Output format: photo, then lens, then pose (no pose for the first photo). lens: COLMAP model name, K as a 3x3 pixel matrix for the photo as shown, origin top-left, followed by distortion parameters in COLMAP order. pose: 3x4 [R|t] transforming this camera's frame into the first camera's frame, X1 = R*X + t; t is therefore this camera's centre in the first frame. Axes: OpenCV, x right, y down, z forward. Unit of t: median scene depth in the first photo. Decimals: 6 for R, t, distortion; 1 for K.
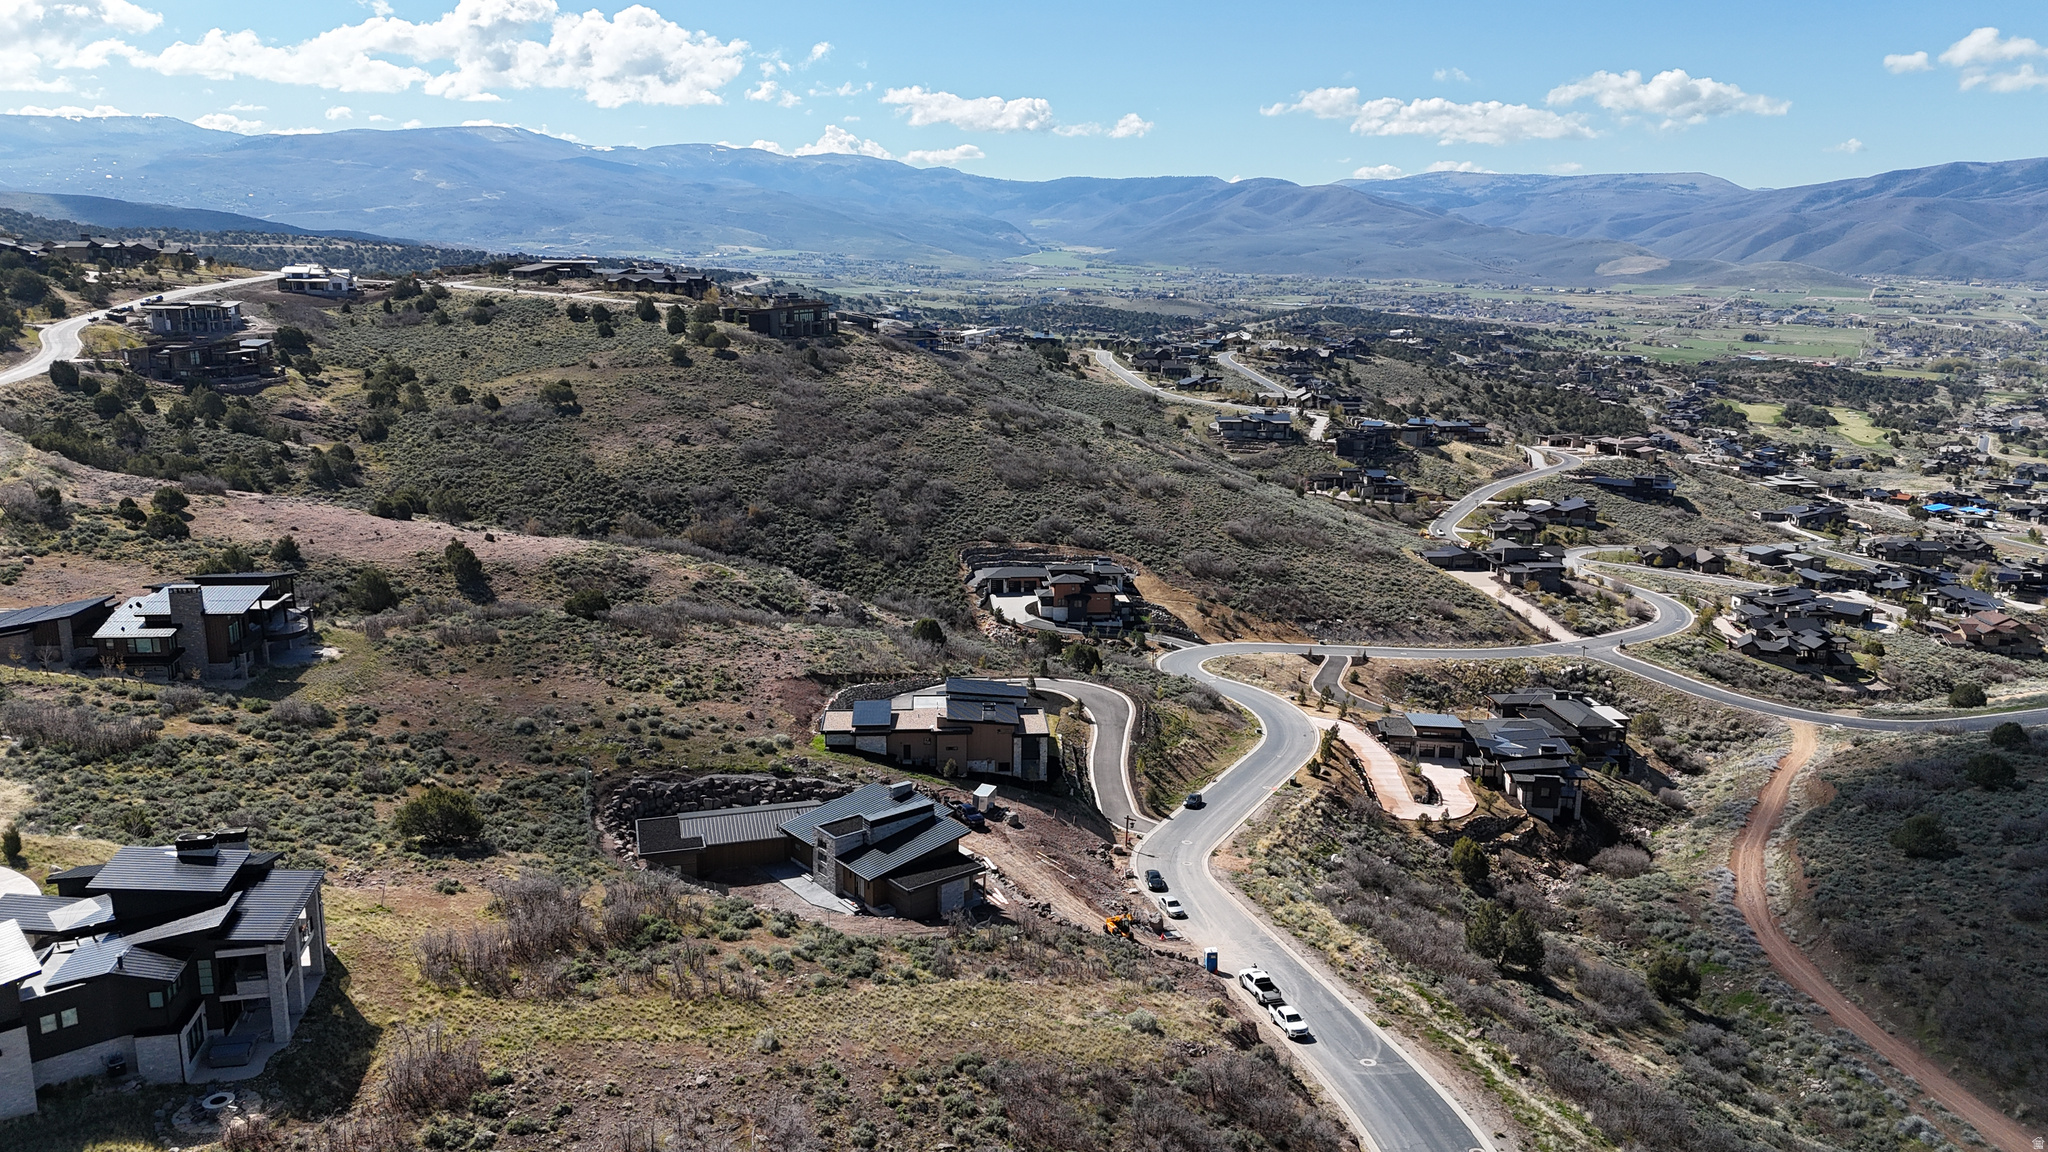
lens RADIAL K [[1485.4, 0, 1019.9], [0, 1485.4, 615.7], [0, 0, 1]] dist [0.084655, -0.088565]
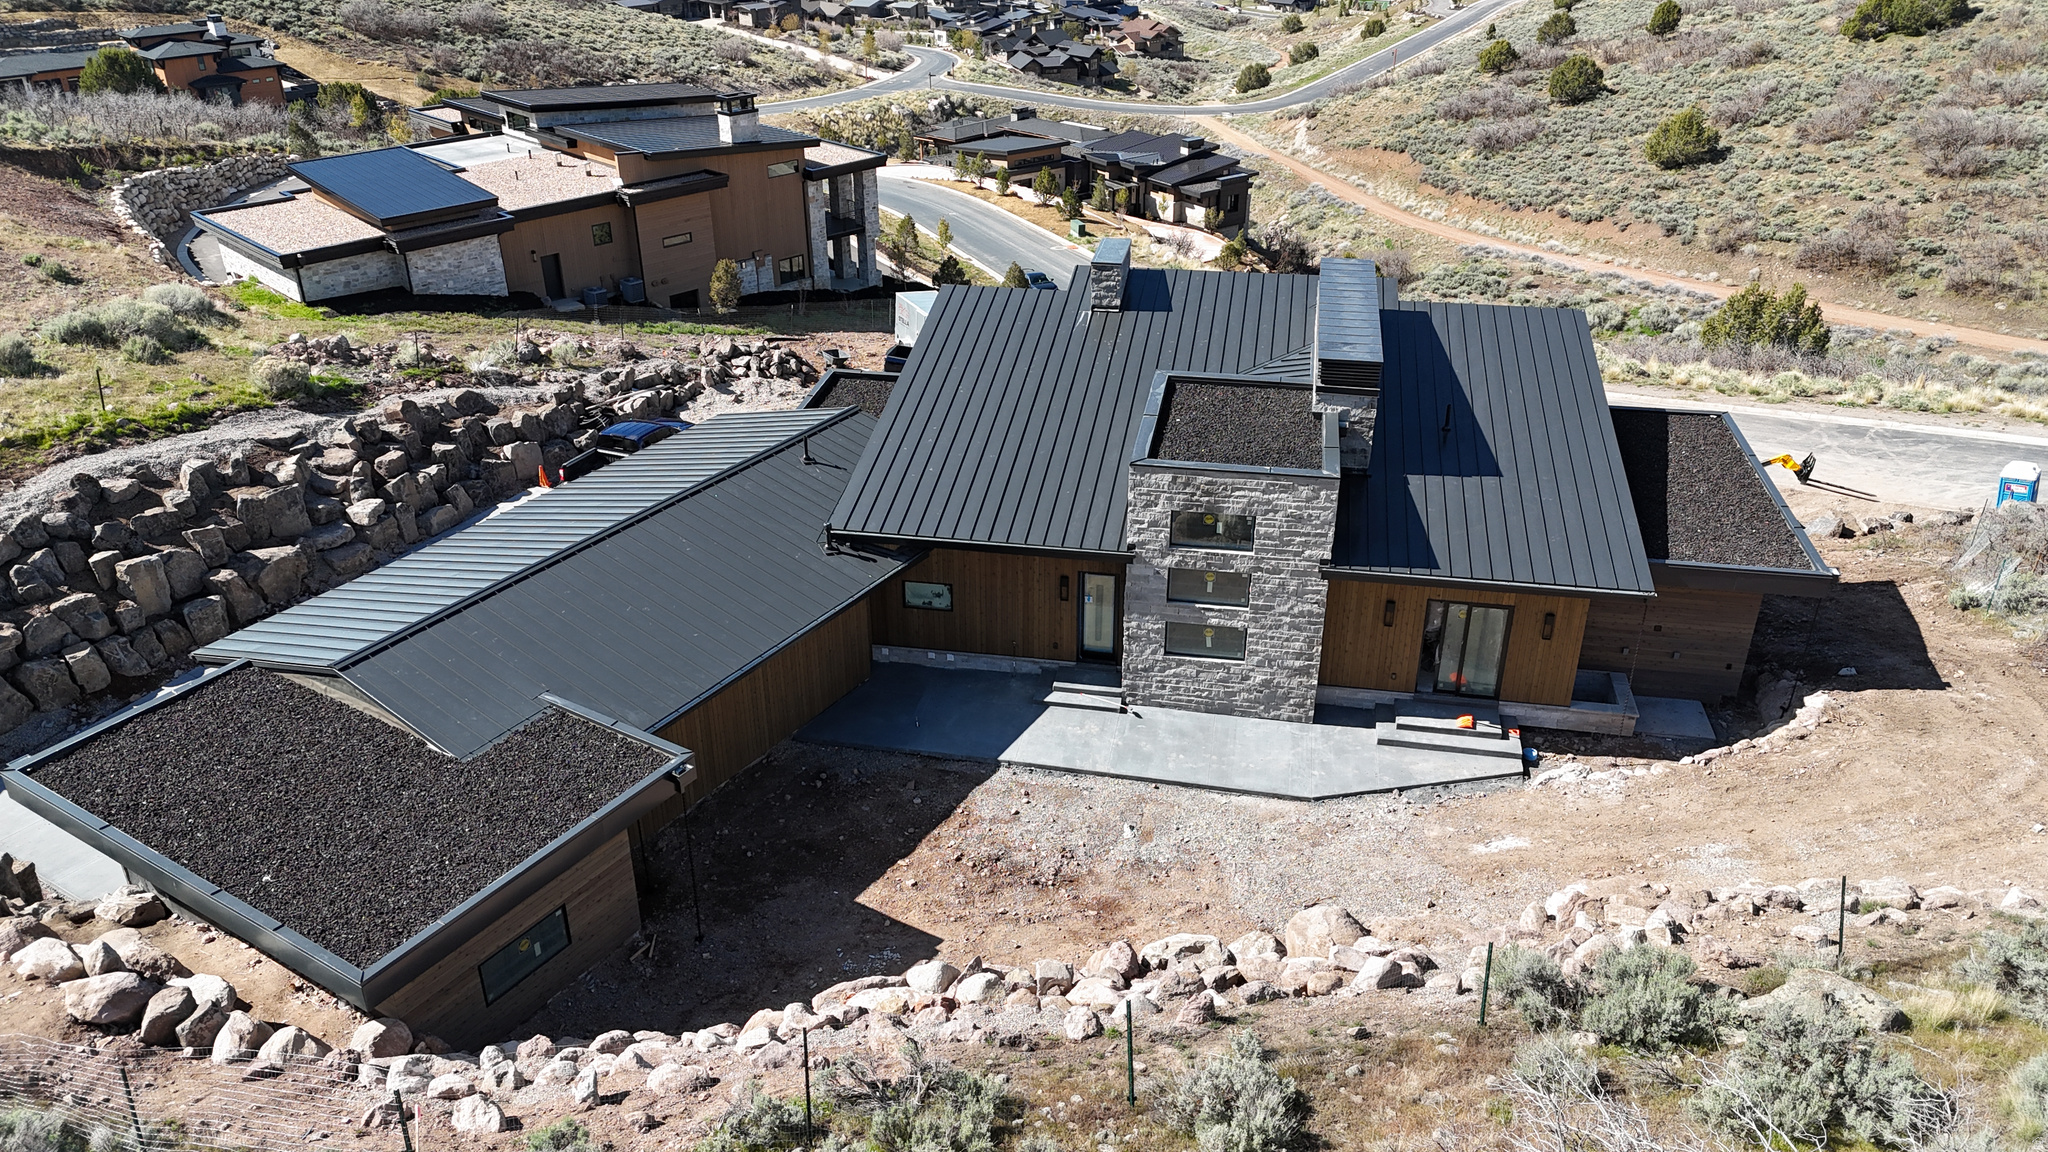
lens RADIAL K [[1495.3, 0, 1026.6], [0, 1495.3, 587.1], [0, 0, 1]] dist [0.090465, -0.096722]
pose [[0.745589, -0.327075, 0.580620, -0.101360], [0.172655, 0.936329, 0.305742, 0.033677], [-0.643652, -0.127711, 0.754587, 0.314182]]
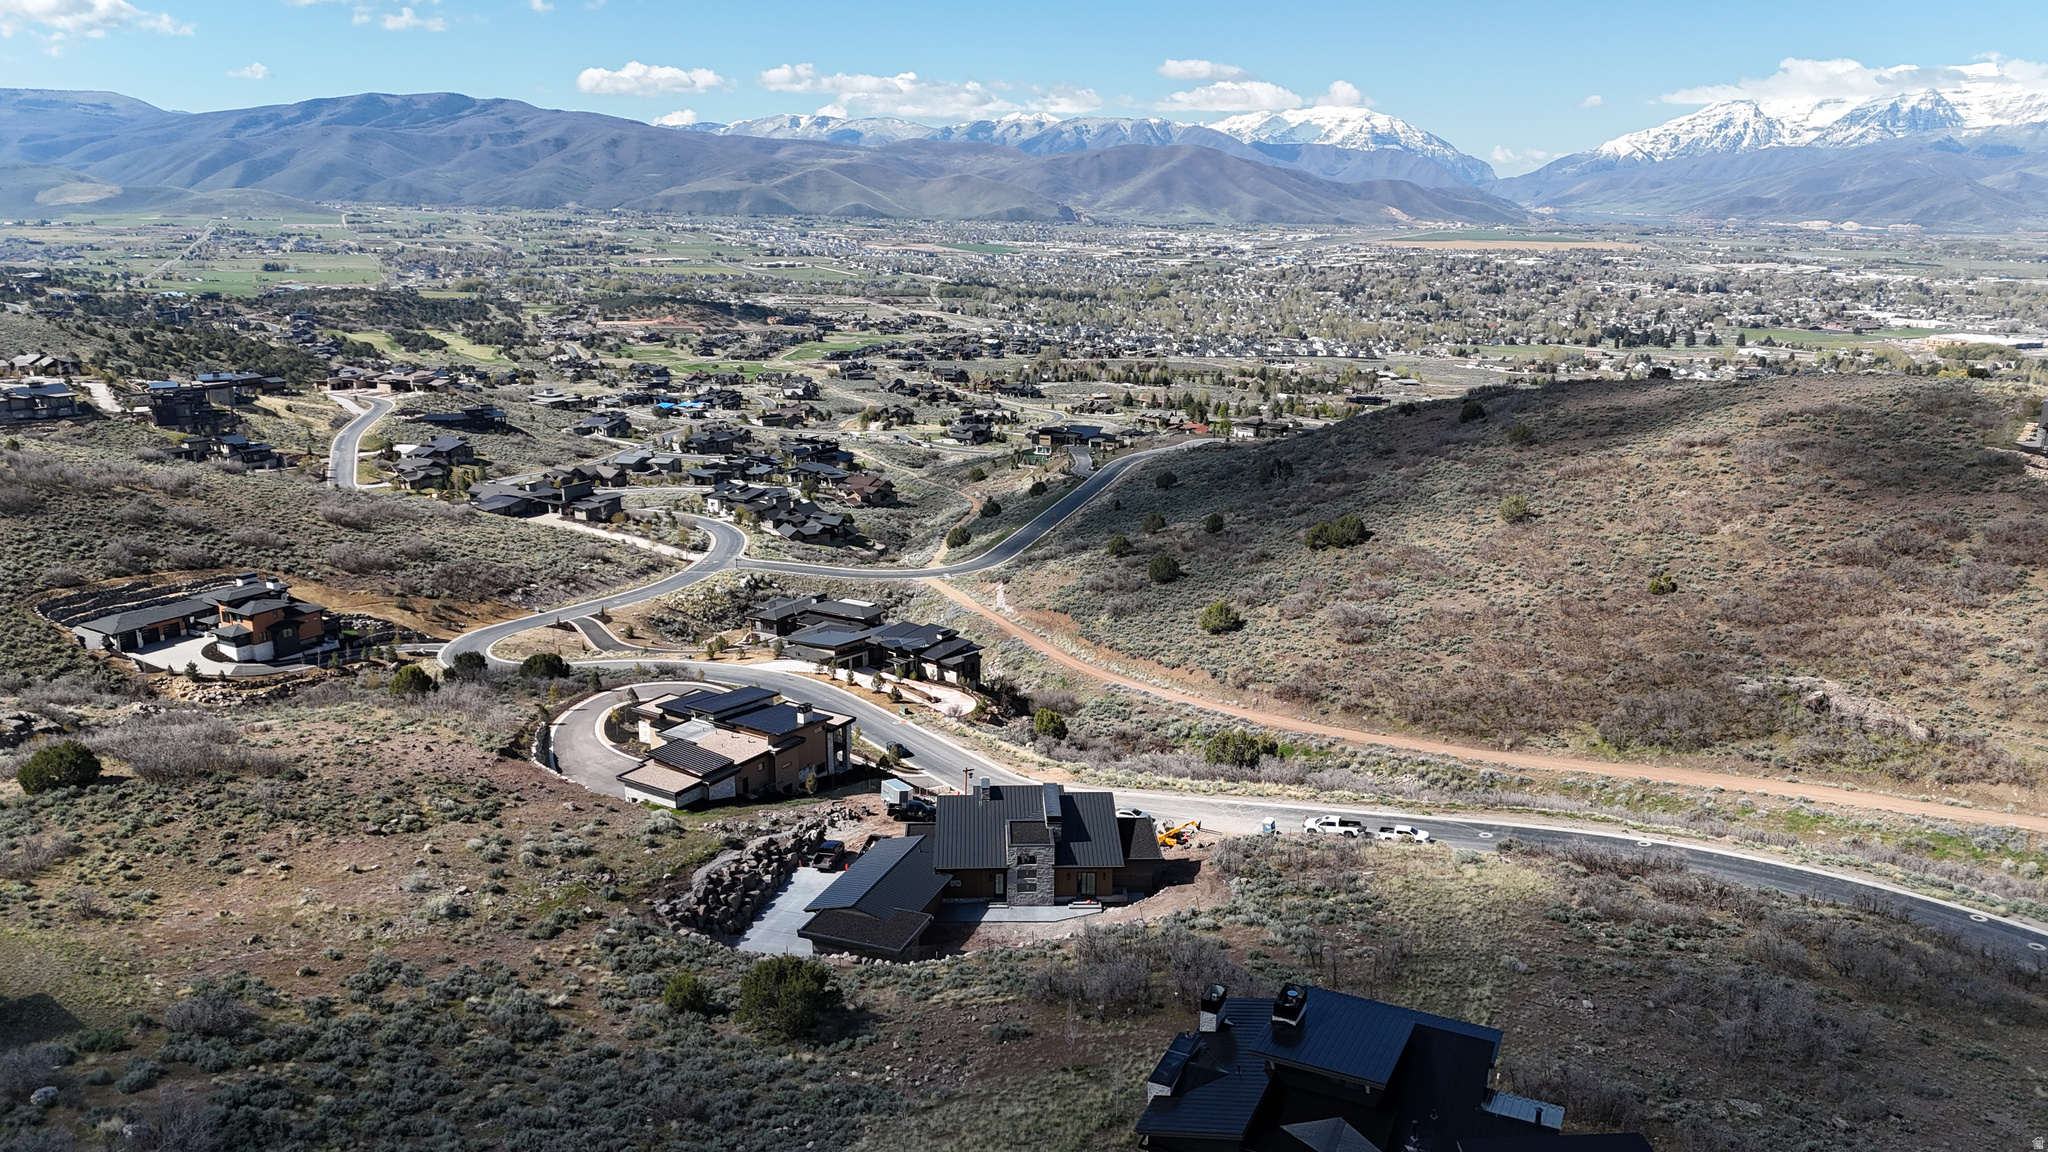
lens RADIAL K [[1488.9, 0, 1026.2], [0, 1488.9, 584.6], [0, 0, 1]] dist [0.127047, -0.134036]
pose [[0.591610, -0.218987, 0.775914, -0.293558], [0.200511, 0.972130, 0.121481, -0.043971], [-0.780892, 0.083710, 0.619032, 0.155449]]
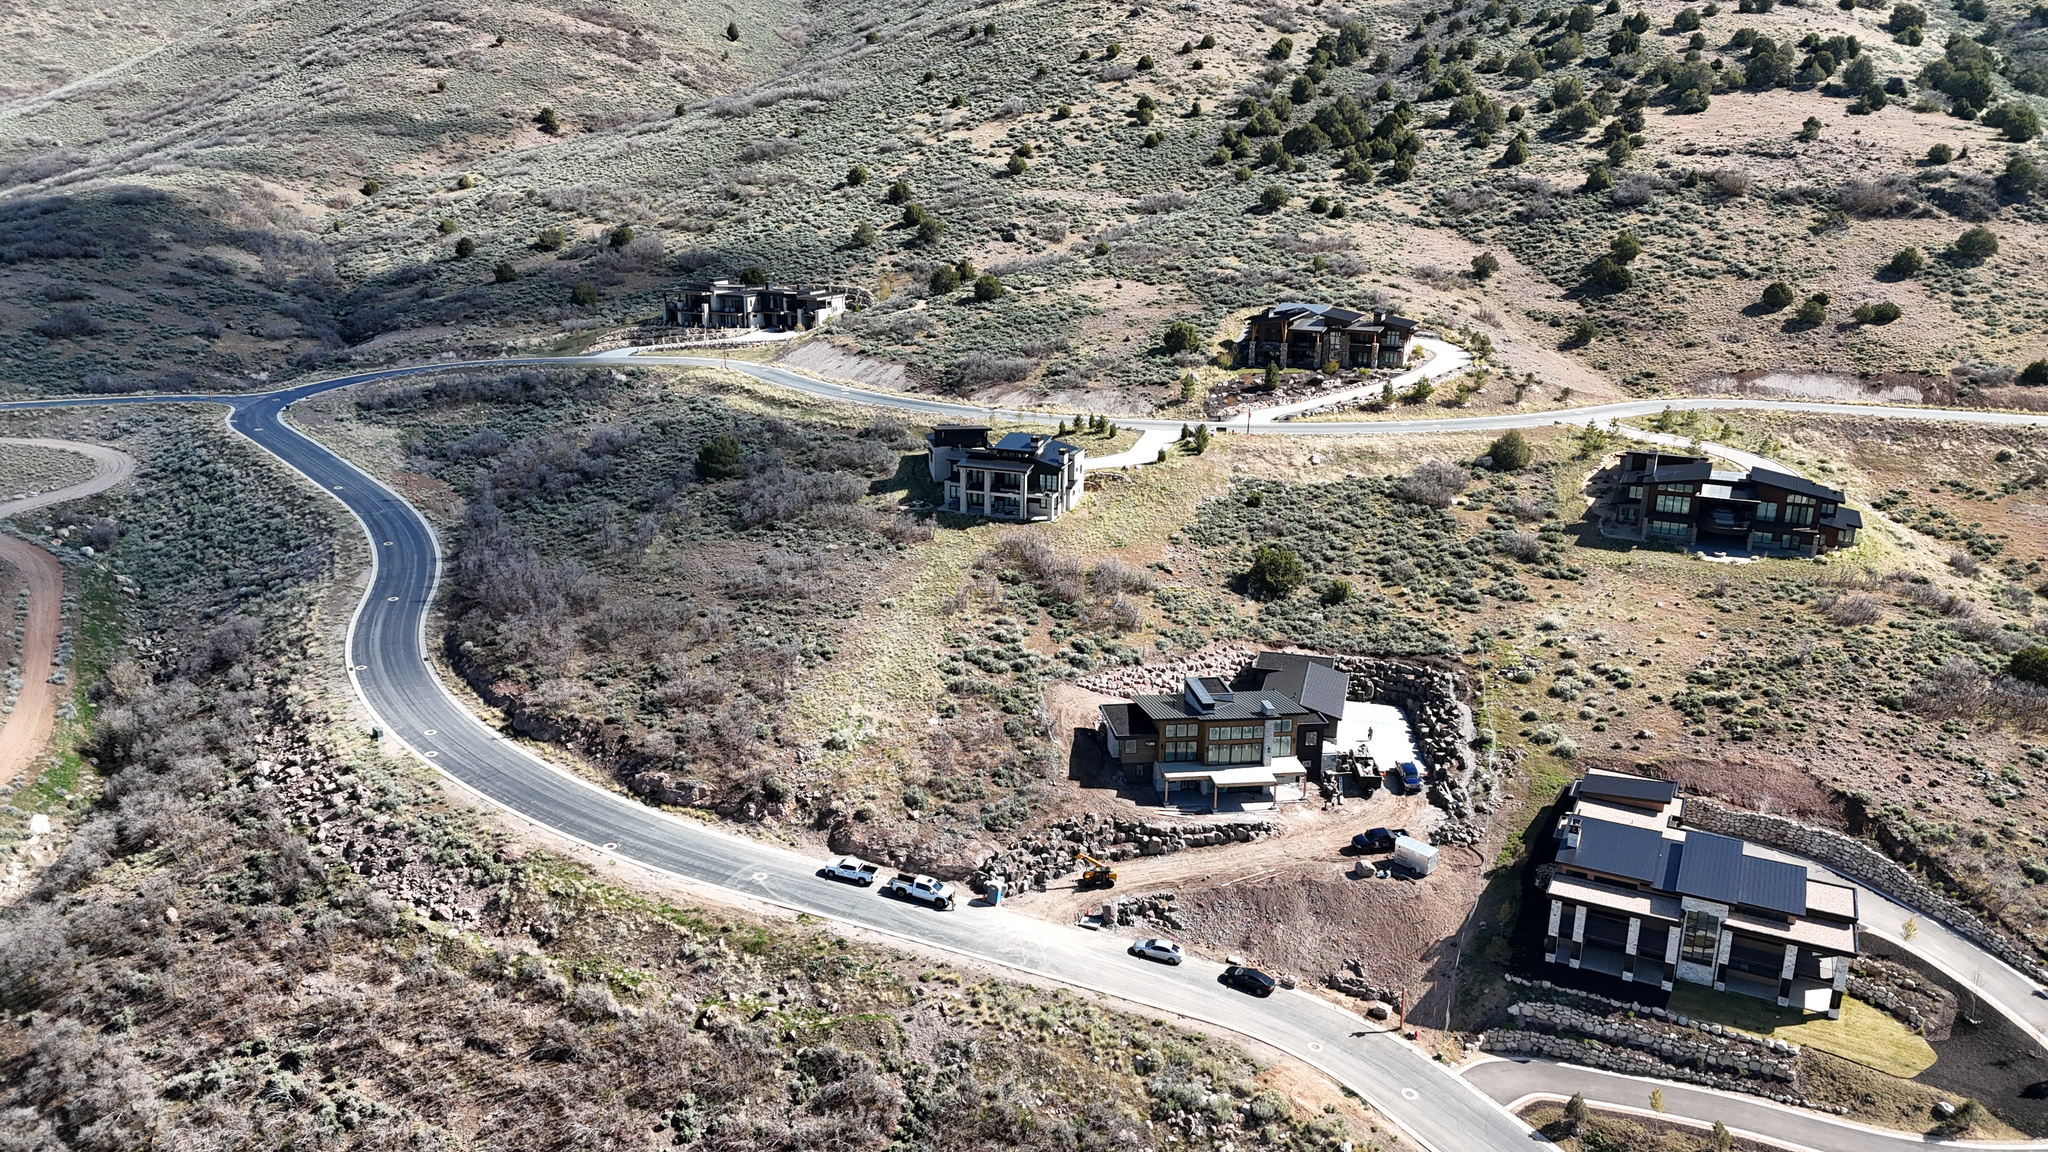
lens RADIAL K [[1498.4, 0, 1026.8], [0, 1498.4, 577.3], [0, 0, 1]] dist [0.088057, -0.085906]
pose [[-0.498783, 0.231170, -0.835330, 0.322709], [-0.232293, 0.892861, 0.385796, -0.122953], [0.835018, 0.386470, -0.391645, 0.477778]]
